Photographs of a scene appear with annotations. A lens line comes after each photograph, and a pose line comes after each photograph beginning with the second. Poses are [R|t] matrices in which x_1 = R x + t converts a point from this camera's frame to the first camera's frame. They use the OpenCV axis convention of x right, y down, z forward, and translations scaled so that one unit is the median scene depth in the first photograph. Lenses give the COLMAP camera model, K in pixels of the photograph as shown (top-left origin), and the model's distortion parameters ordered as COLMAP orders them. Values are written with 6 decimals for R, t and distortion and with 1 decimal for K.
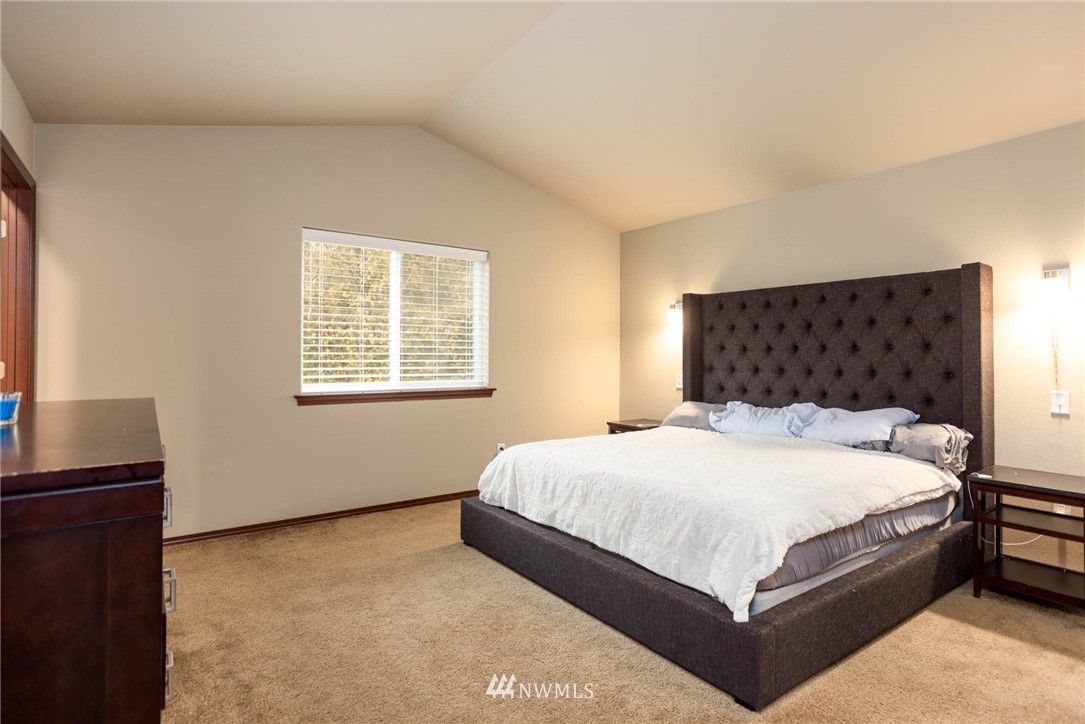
lens RADIAL K [[530.7, 0, 542.1], [0, 530.7, 357.3], [0, 0, 1]] dist [-0.007077, -0.000679]
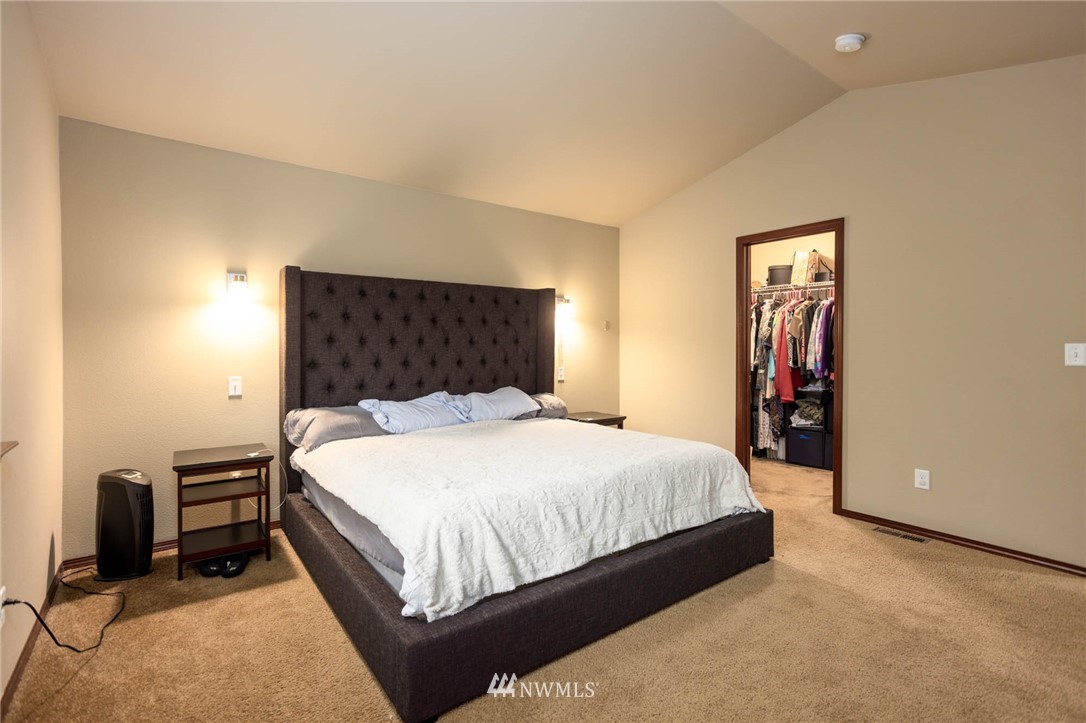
lens RADIAL K [[531.2, 0, 544.8], [0, 531.2, 355.0], [0, 0, 1]] dist [-0.007077, -0.000679]
pose [[-0.015516, -0.018099, 0.999716, -0.574945], [0.005183, 0.999821, 0.018181, -0.007311], [-0.999866, 0.005464, -0.015420, 0.790474]]
